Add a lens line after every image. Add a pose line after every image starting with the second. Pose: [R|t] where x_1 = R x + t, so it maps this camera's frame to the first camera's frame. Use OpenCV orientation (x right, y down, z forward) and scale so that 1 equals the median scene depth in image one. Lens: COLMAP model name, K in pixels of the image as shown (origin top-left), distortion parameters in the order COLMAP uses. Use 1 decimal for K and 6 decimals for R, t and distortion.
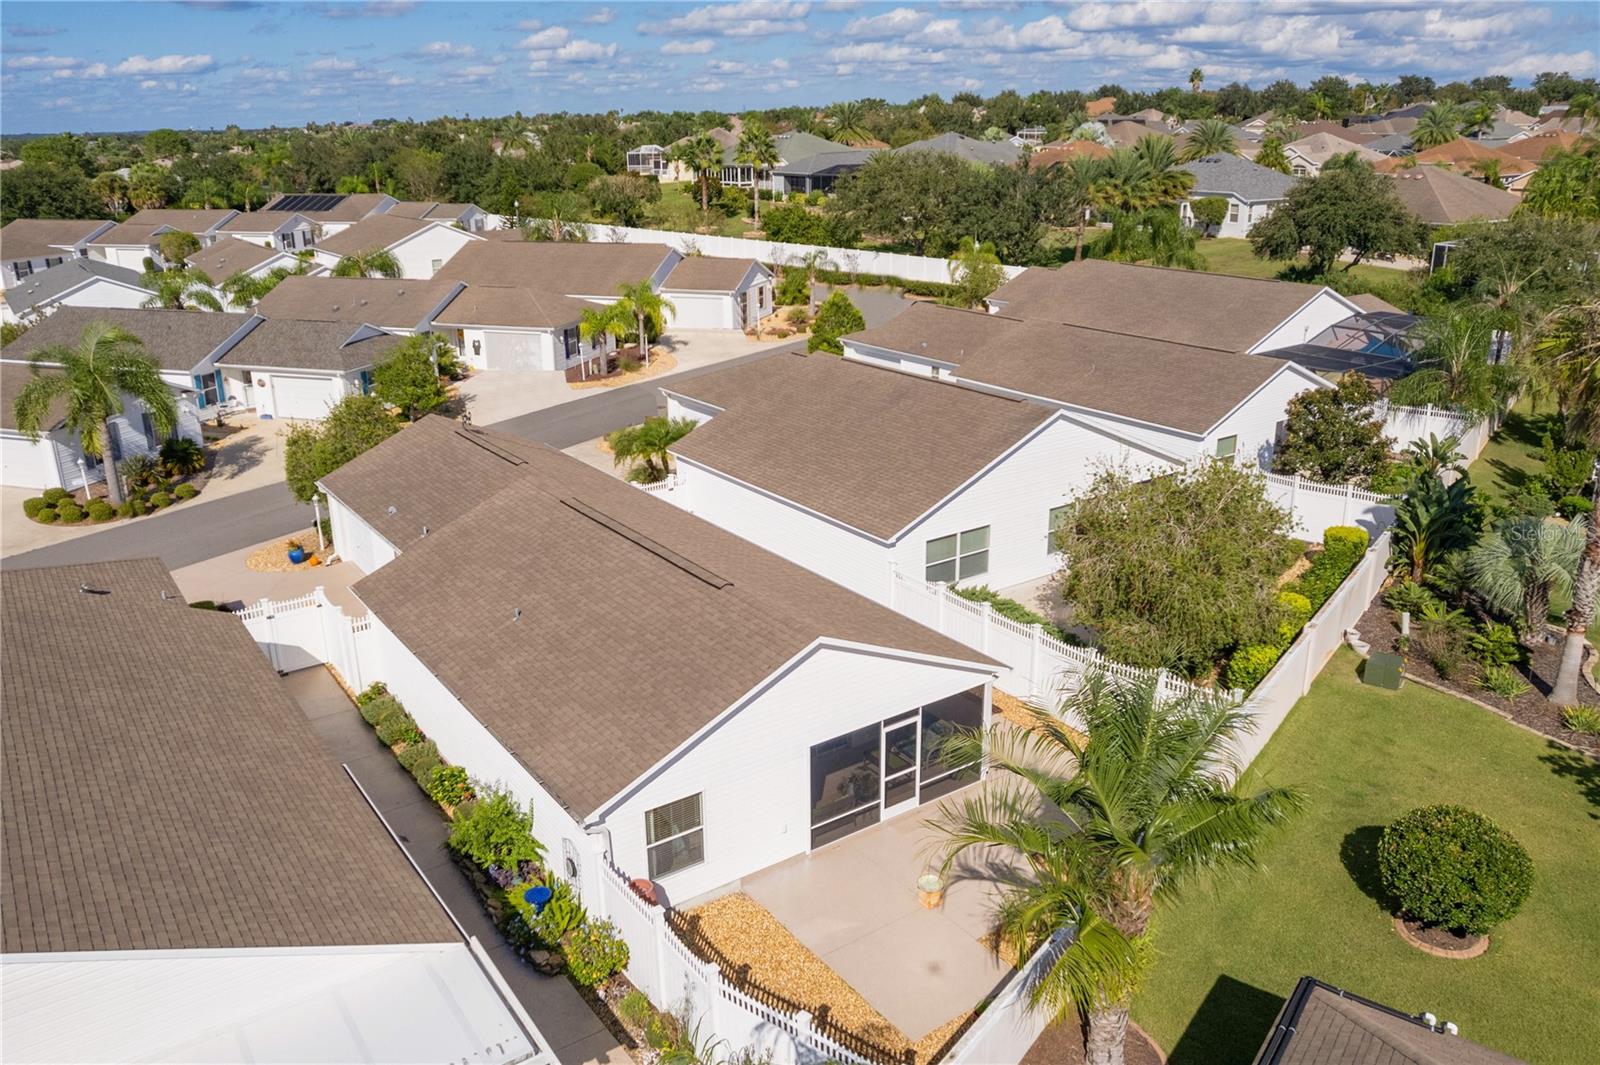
lens RADIAL K [[1229.5, 0, 803.7], [0, 1229.5, 528.5], [0, 0, 1]] dist [-0.121297, 0.106445]
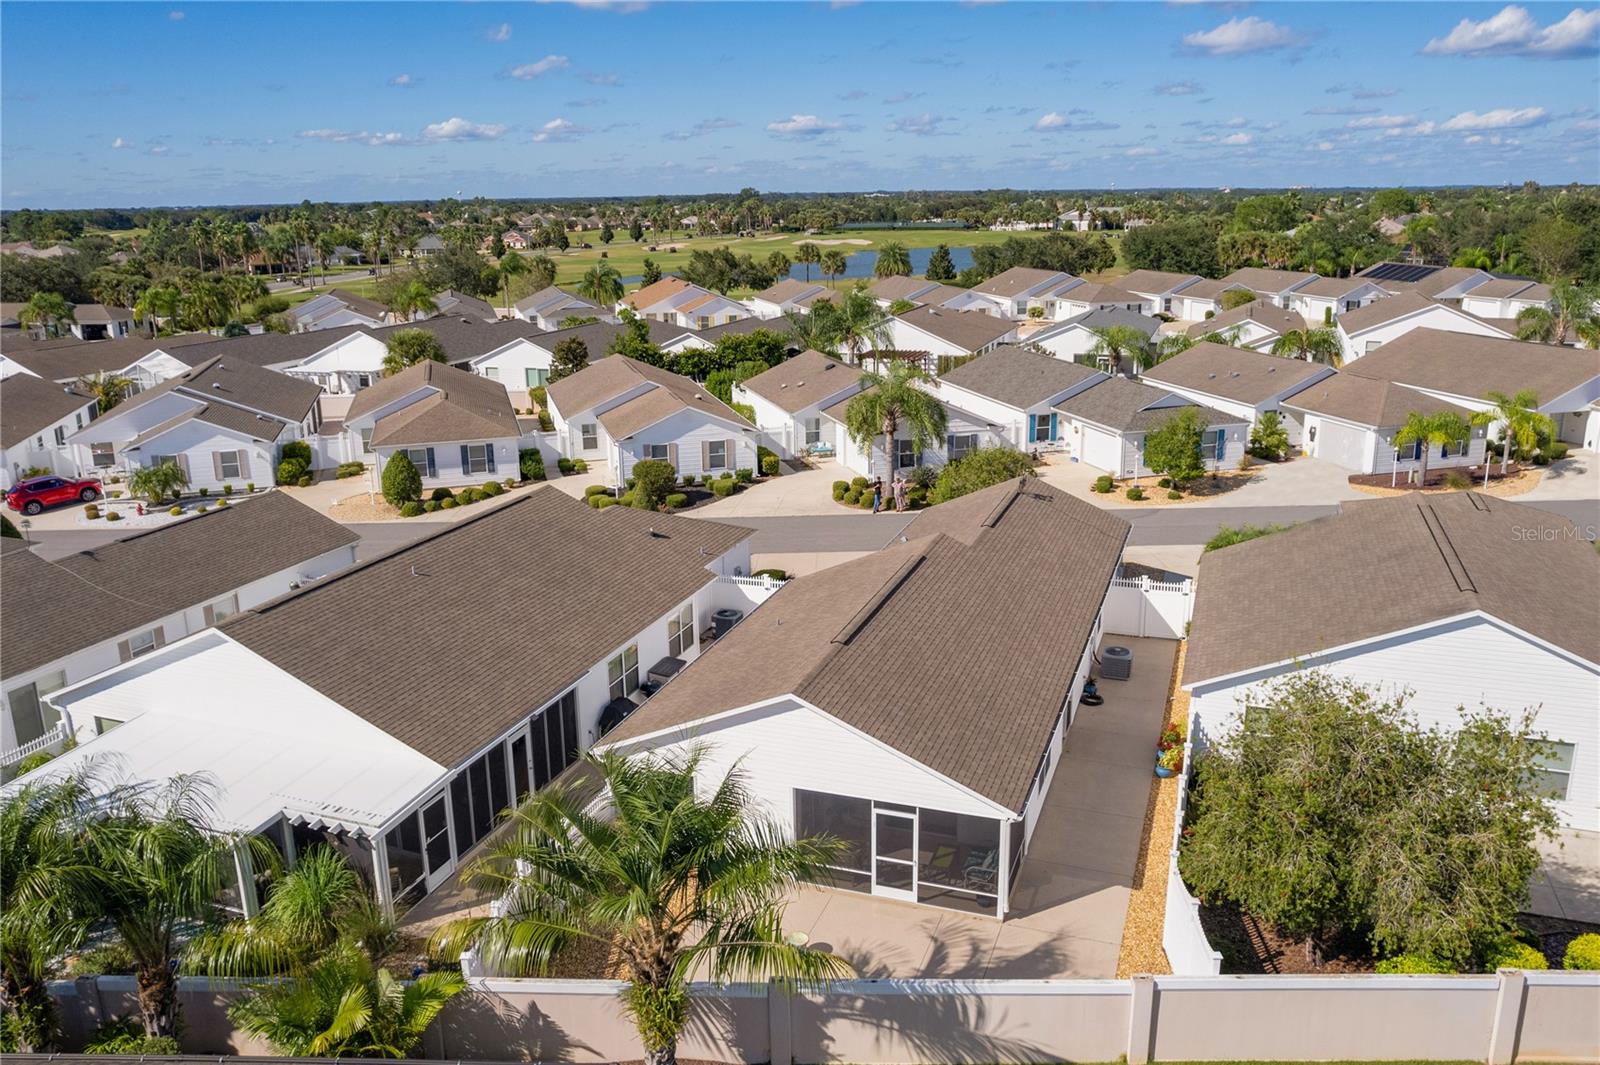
lens RADIAL K [[1223.4, 0, 797.4], [0, 1223.4, 510.2], [0, 0, 1]] dist [-0.069565, 0.047715]
pose [[0.563453, 0.206635, -0.799889, 0.302938], [-0.252215, 0.965017, 0.071629, -0.055086], [0.786708, 0.161385, 0.595858, 0.093885]]
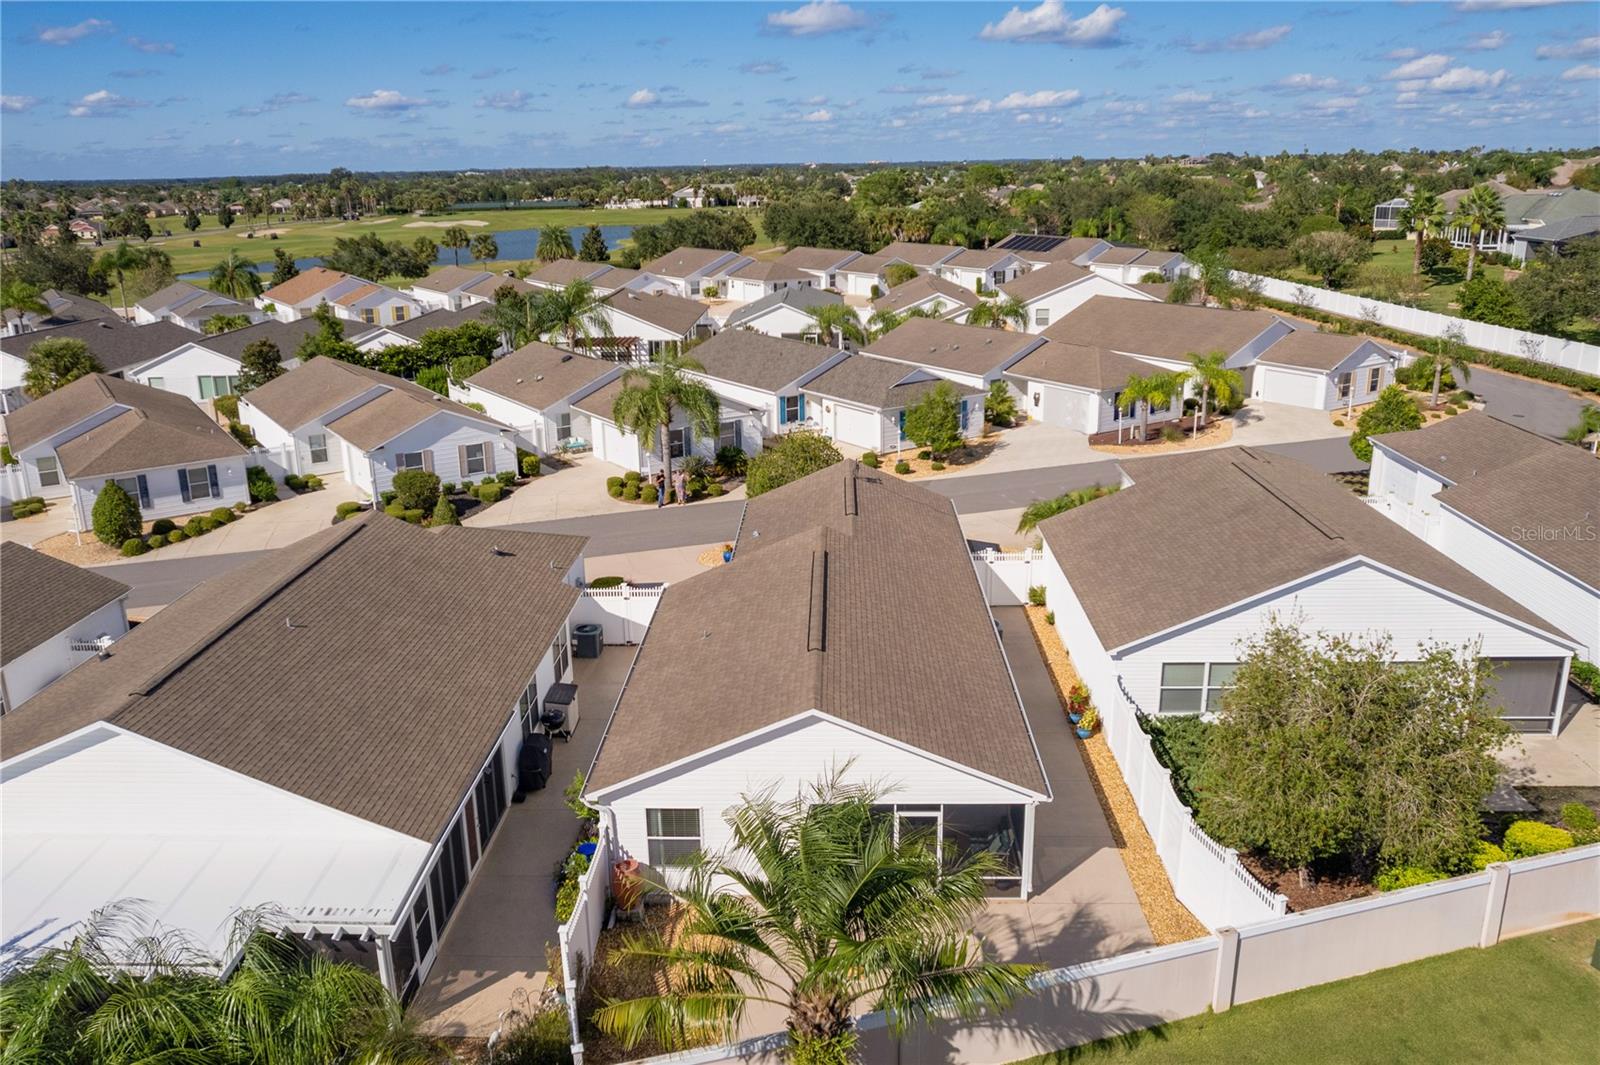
lens RADIAL K [[1223.4, 0, 797.4], [0, 1223.4, 510.2], [0, 0, 1]] dist [-0.069565, 0.047715]
pose [[0.794357, 0.162048, -0.585438, 0.210465], [-0.184960, 0.982522, 0.020996, -0.037833], [0.578608, 0.091605, 0.810445, 0.019399]]
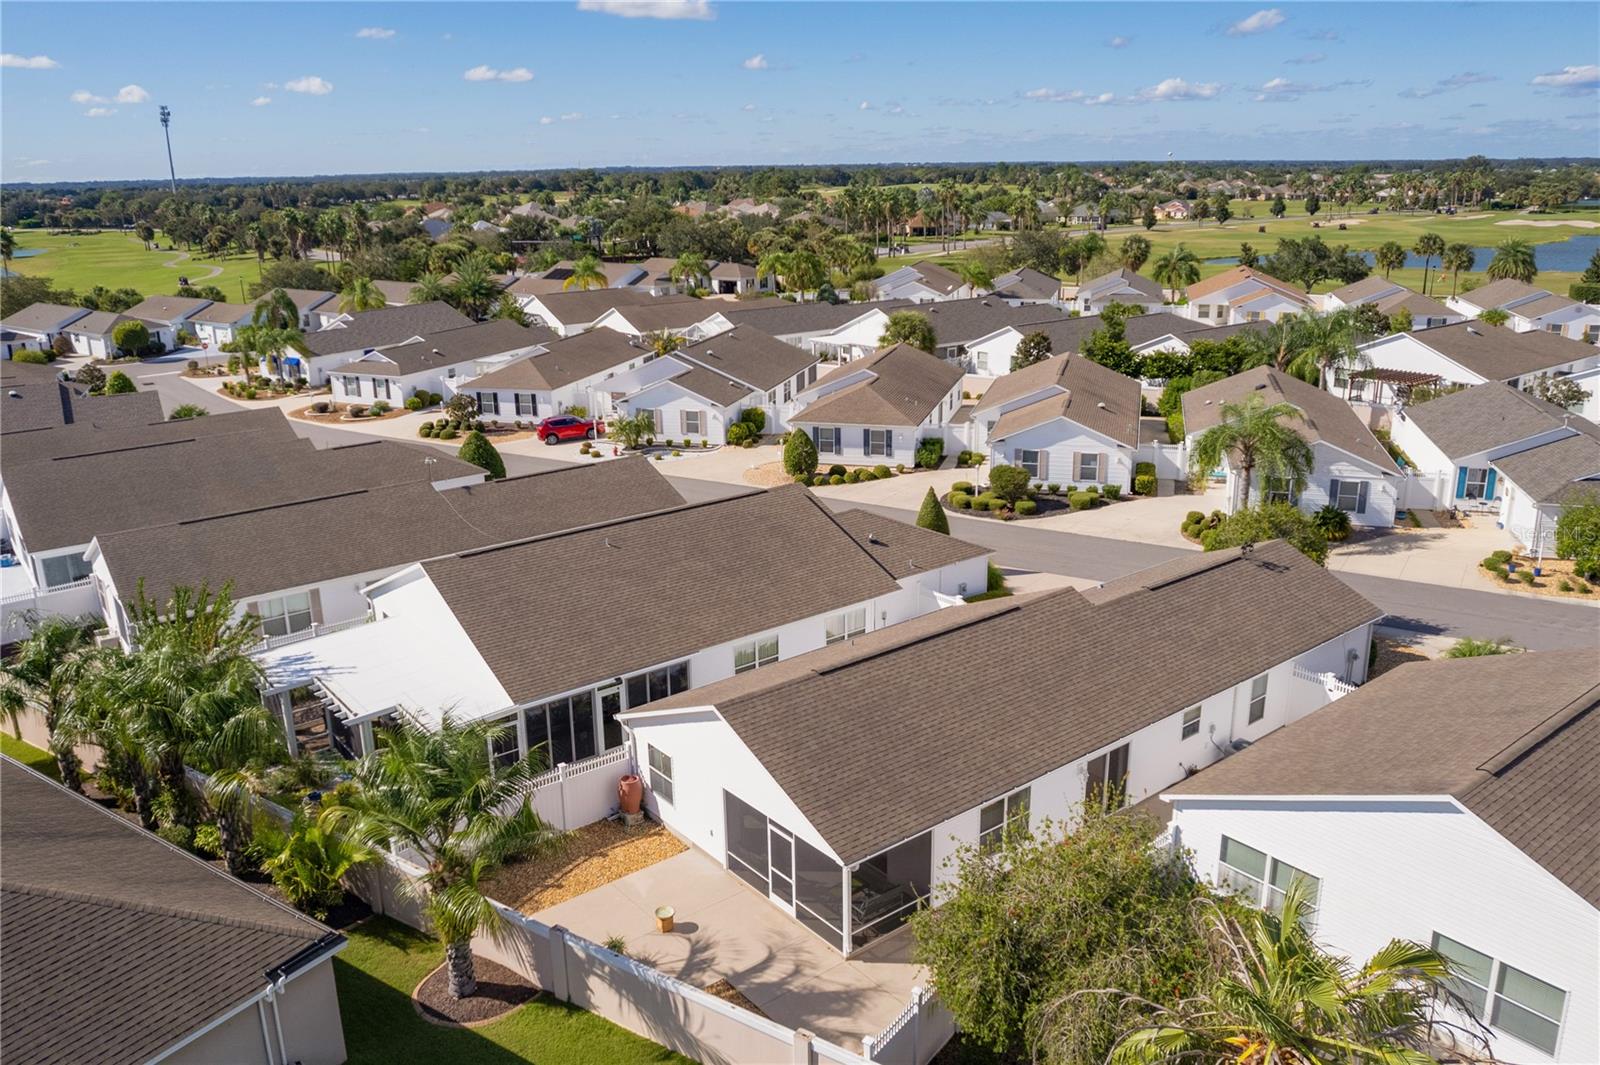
lens RADIAL K [[1223.4, 0, 797.4], [0, 1223.4, 510.2], [0, 0, 1]] dist [-0.069565, 0.047715]
pose [[0.044396, 0.278957, -0.959277, 0.410032], [-0.302740, 0.918829, 0.253184, -0.156913], [0.952039, 0.279171, 0.125244, 0.285985]]
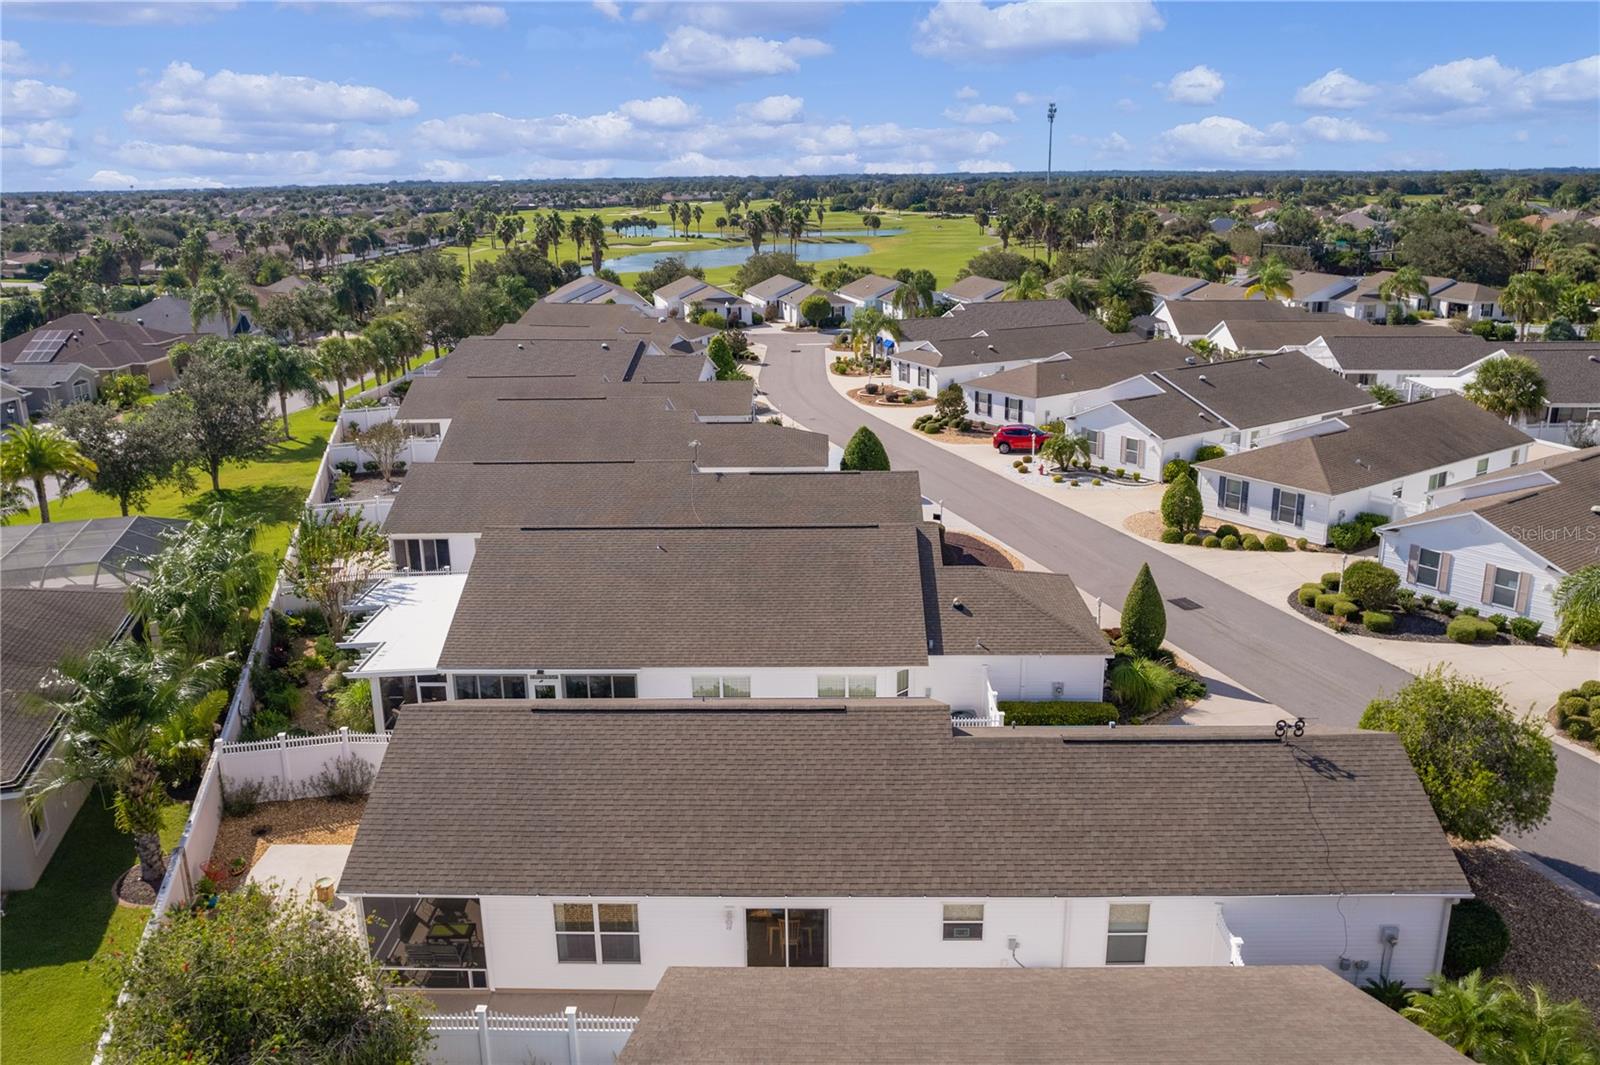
lens RADIAL K [[1223.4, 0, 797.4], [0, 1223.4, 510.2], [0, 0, 1]] dist [-0.069565, 0.047715]
pose [[-0.605842, 0.226818, -0.762567, 0.241773], [-0.234646, 0.864920, 0.443683, -0.263782], [0.760195, 0.447735, -0.470783, 0.617522]]
